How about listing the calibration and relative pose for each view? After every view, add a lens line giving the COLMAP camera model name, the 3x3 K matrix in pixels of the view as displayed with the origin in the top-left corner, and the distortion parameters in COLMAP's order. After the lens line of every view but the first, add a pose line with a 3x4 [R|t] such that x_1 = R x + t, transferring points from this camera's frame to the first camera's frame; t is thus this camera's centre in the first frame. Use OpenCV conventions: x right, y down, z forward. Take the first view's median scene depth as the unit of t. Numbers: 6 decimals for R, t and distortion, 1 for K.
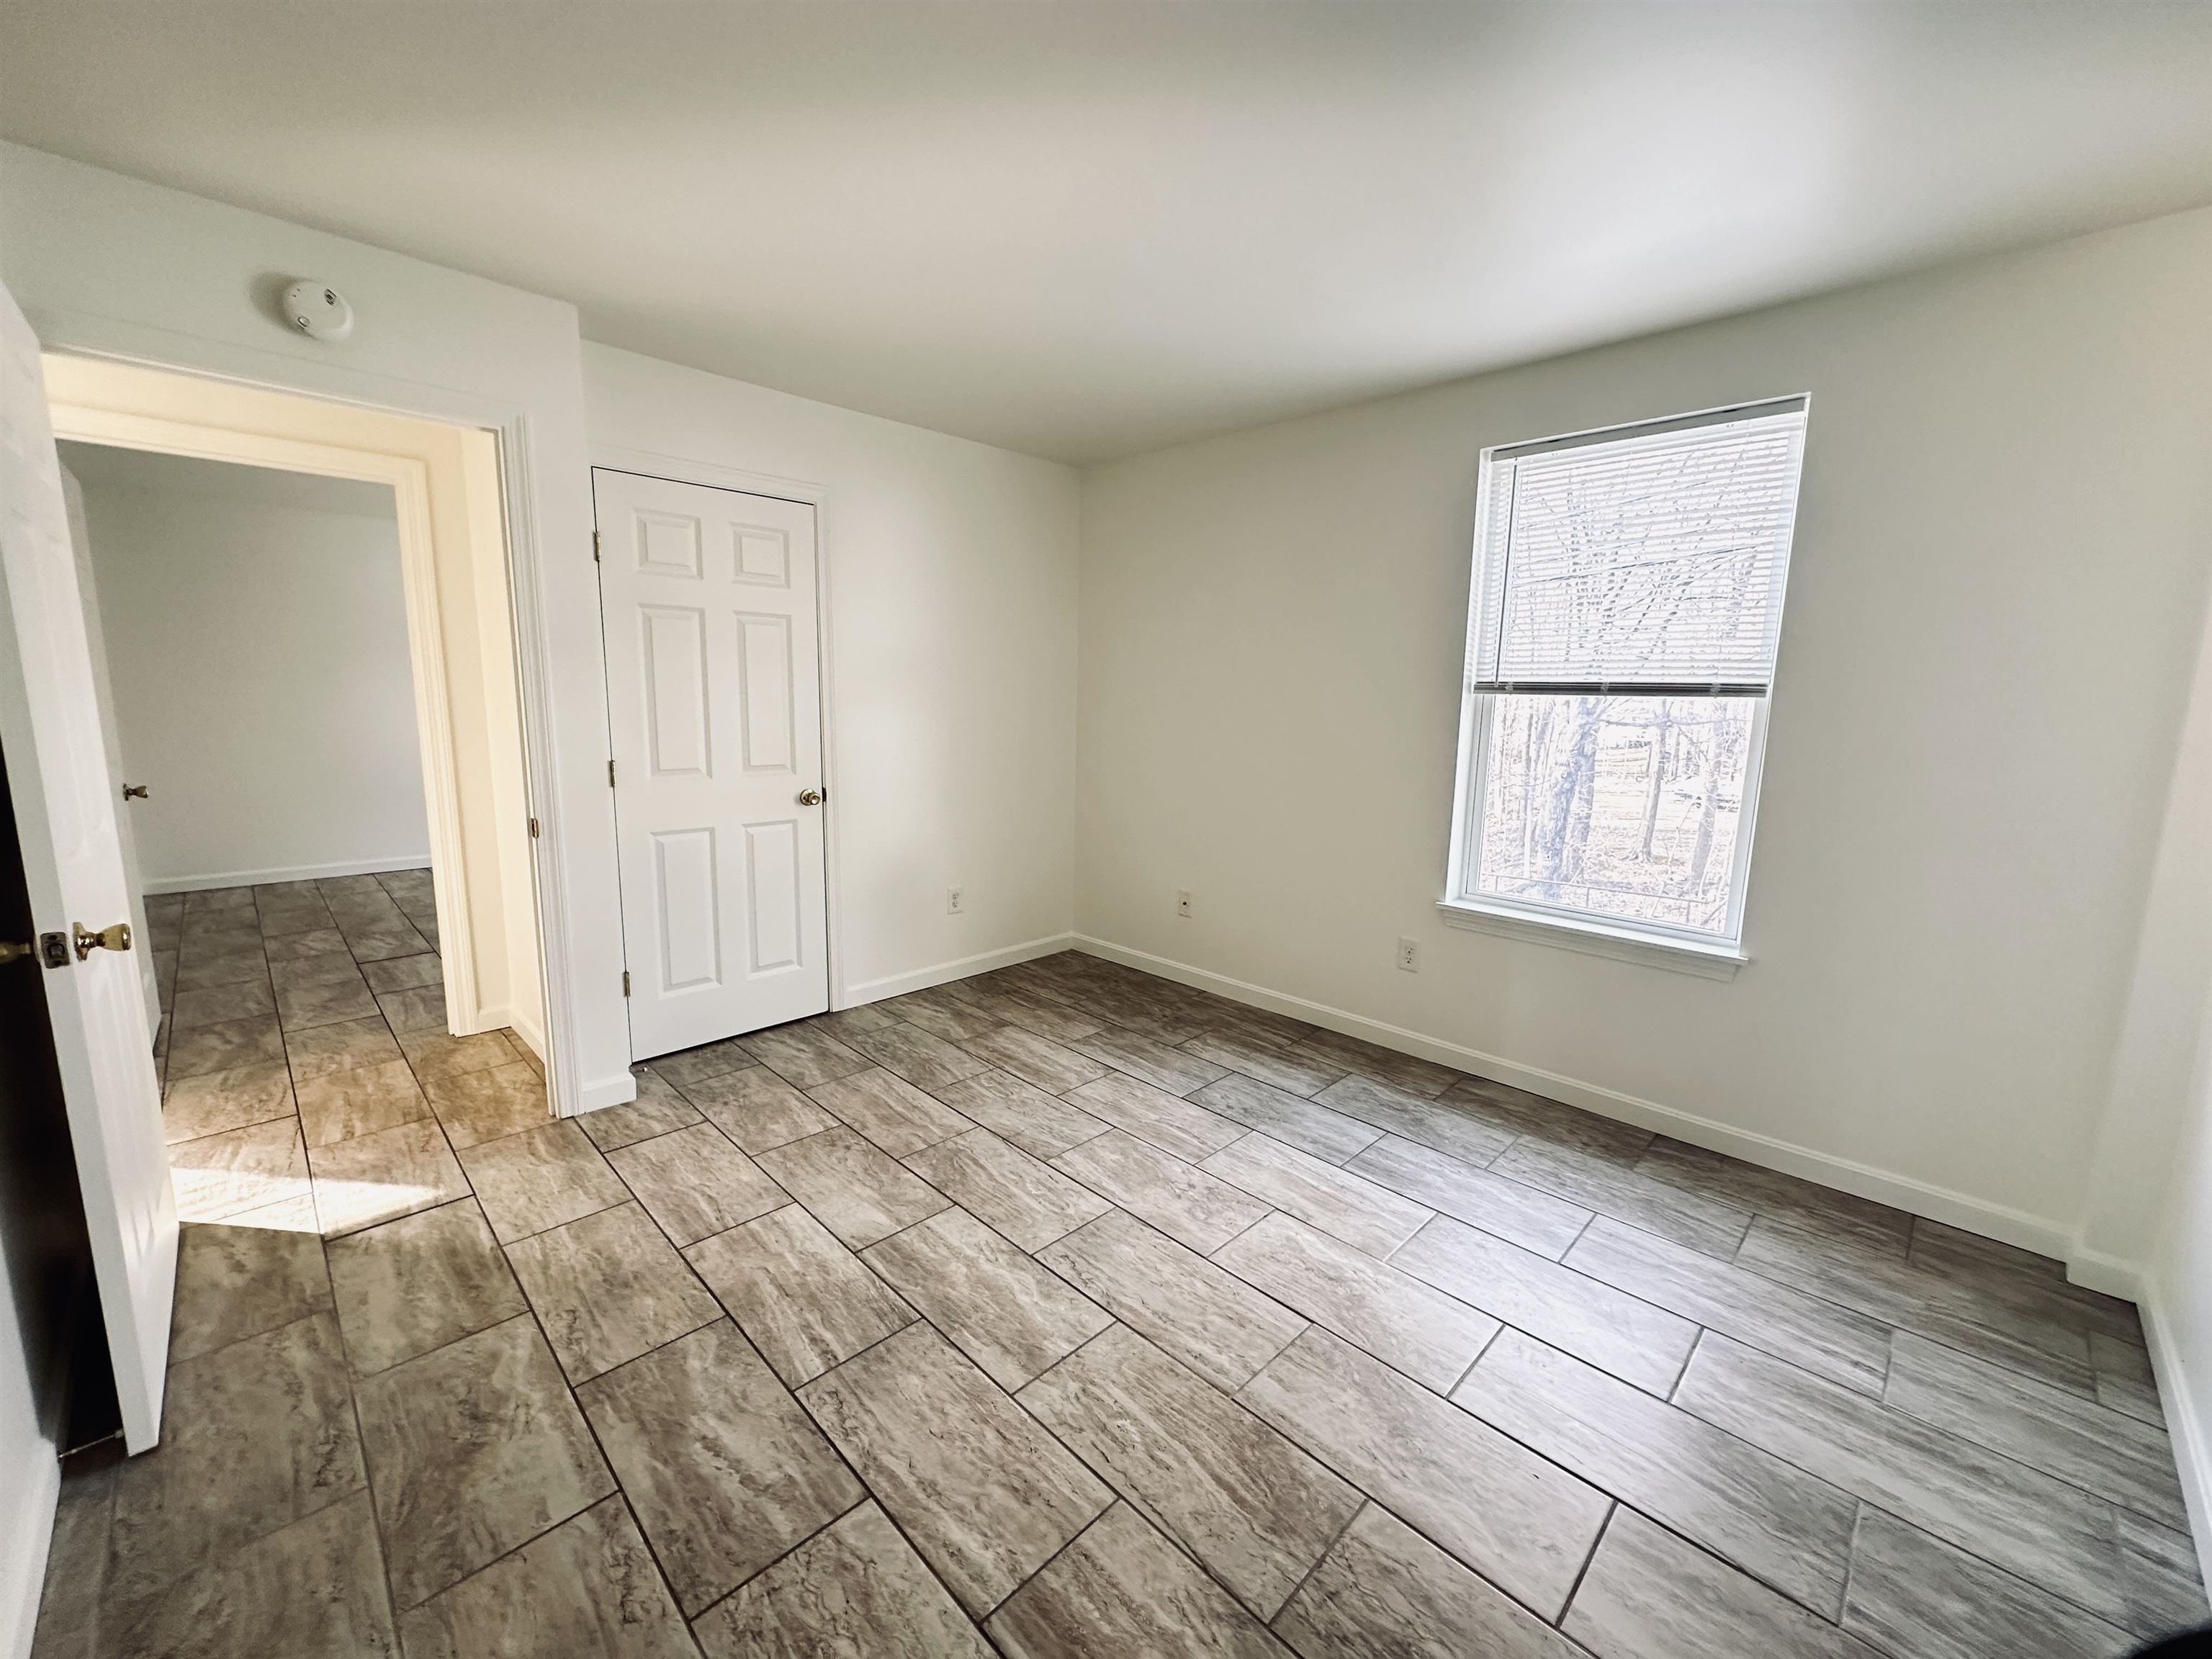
lens RADIAL K [[876.0, 0, 1106.0], [0, 876.0, 829.5], [0, 0, 1]] dist [-0.000267, -0.000062]
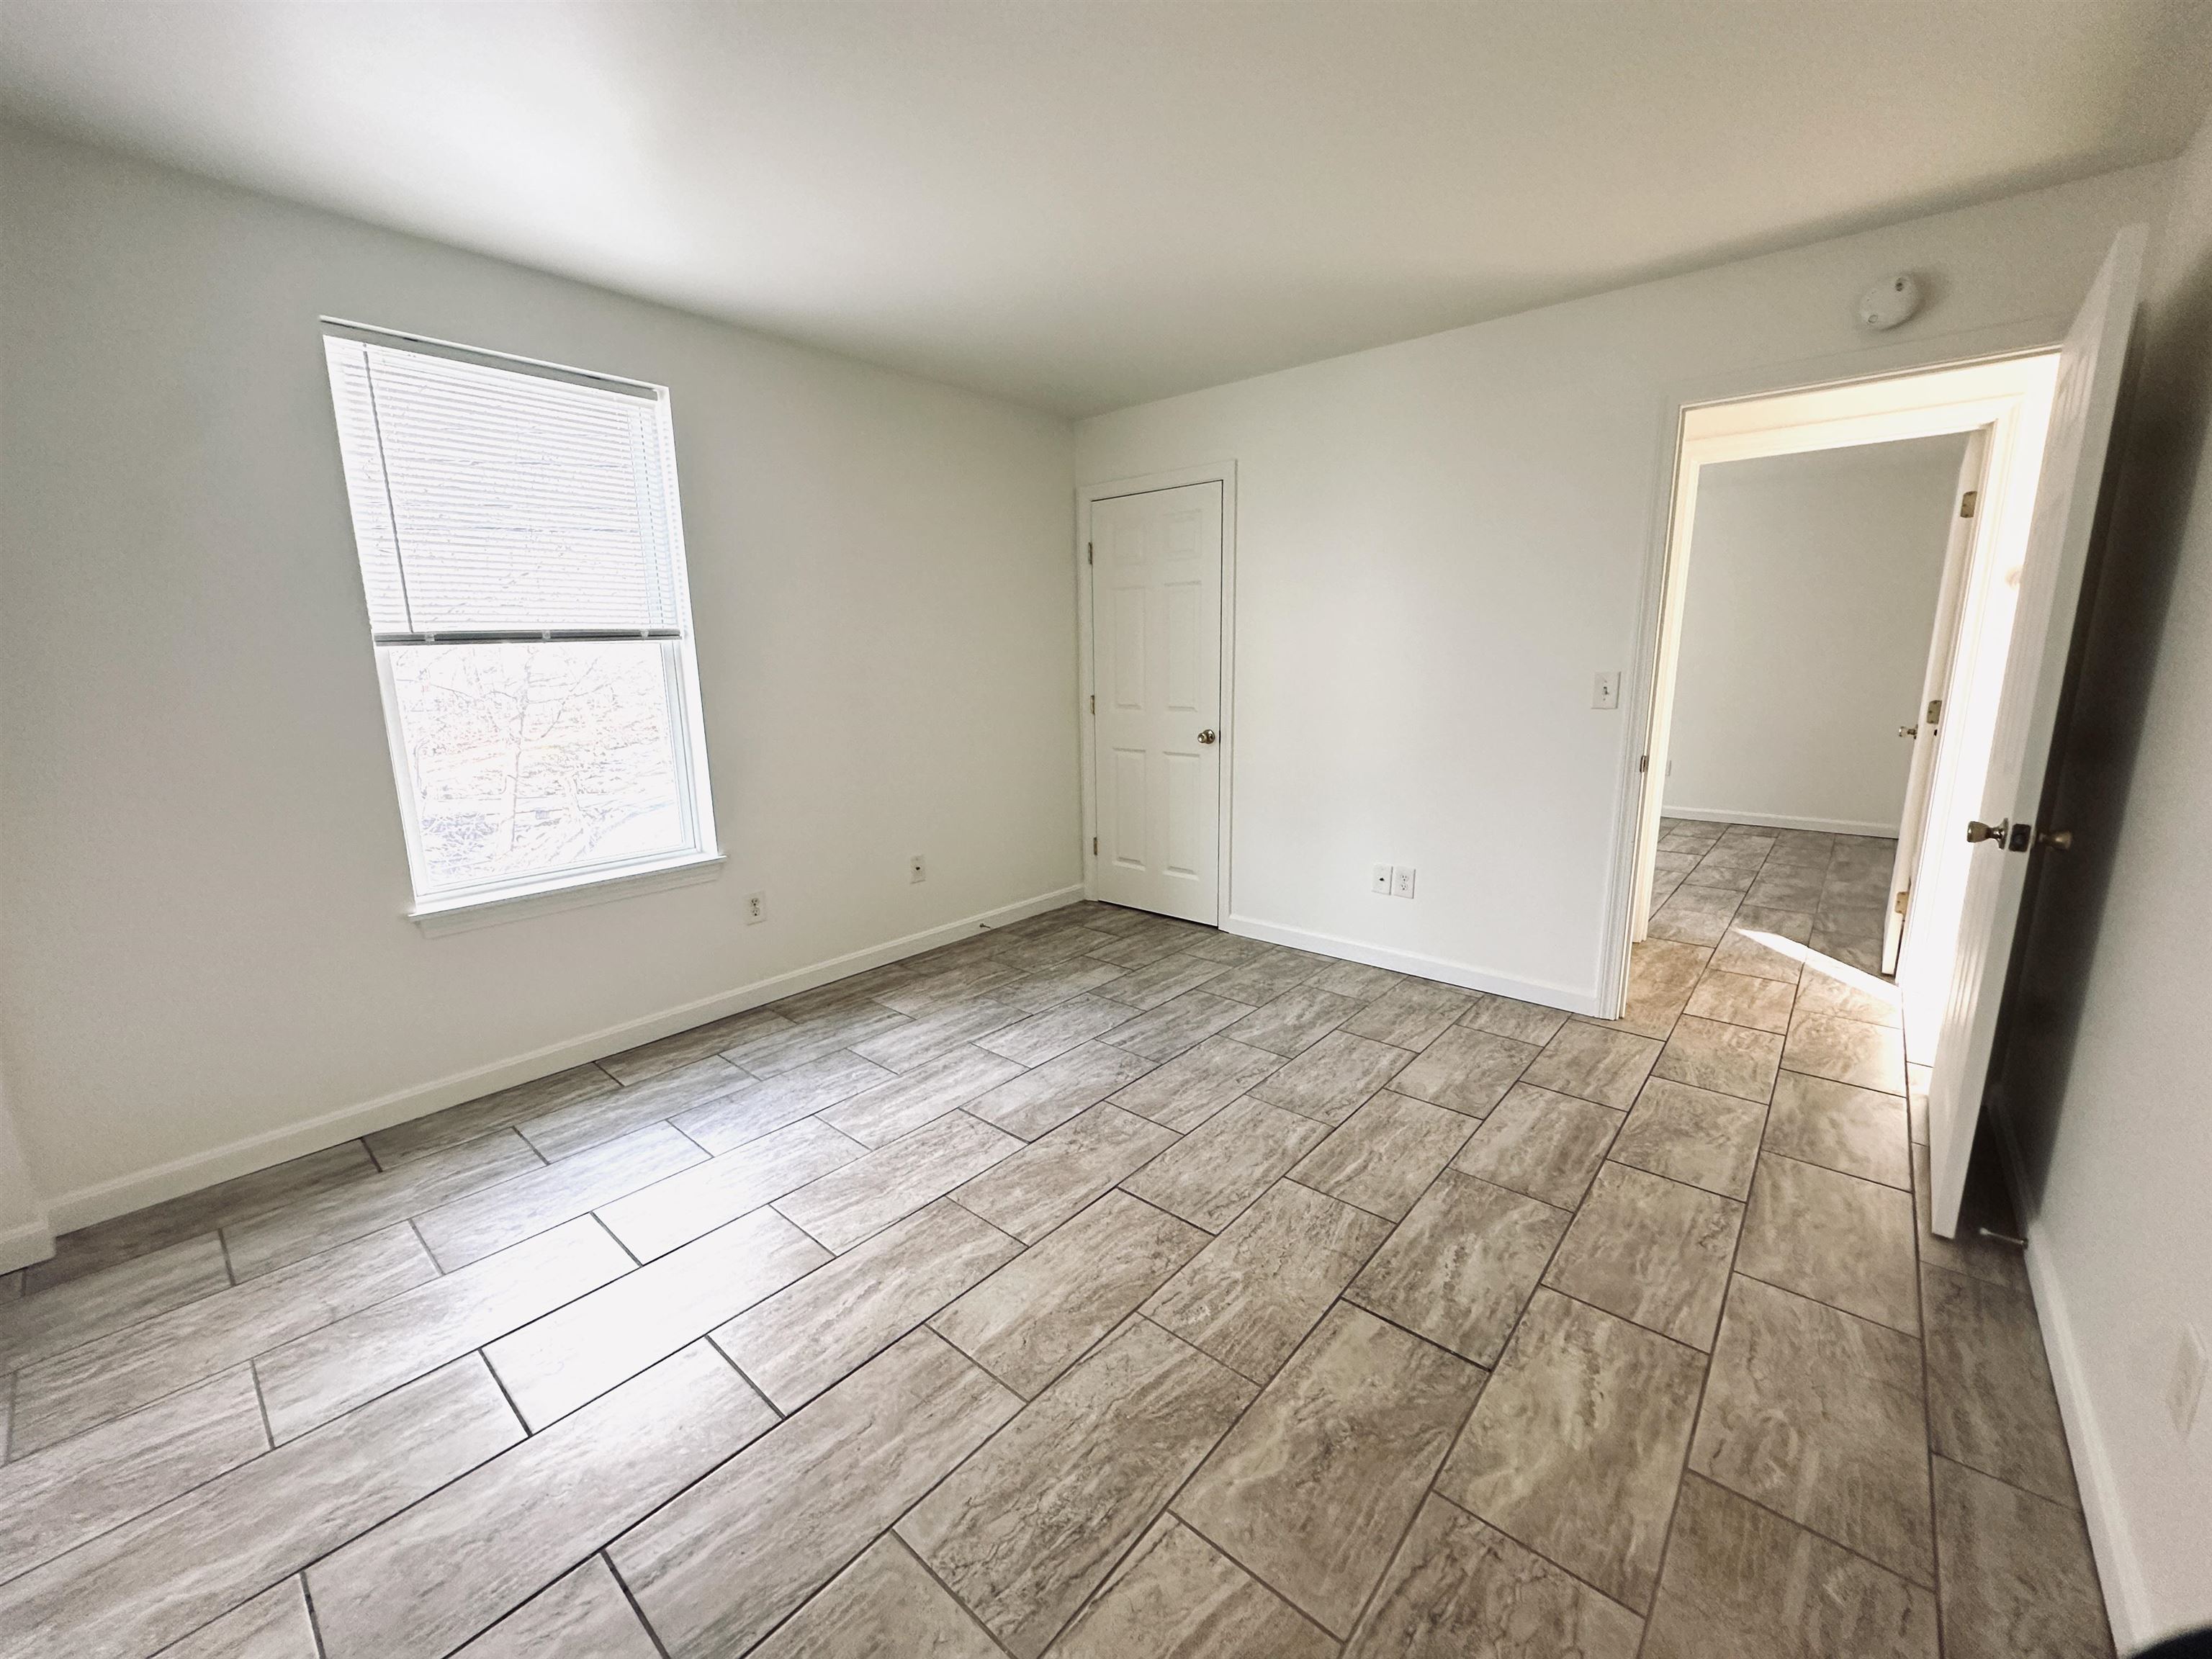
lens RADIAL K [[876.0, 0, 1106.0], [0, 876.0, 829.5], [0, 0, 1]] dist [-0.000267, -0.000062]
pose [[-0.068559, -0.221784, 0.972683, -1.518850], [0.164066, 0.959196, 0.230273, -0.252757], [-0.984064, 0.175371, -0.029374, 1.480564]]
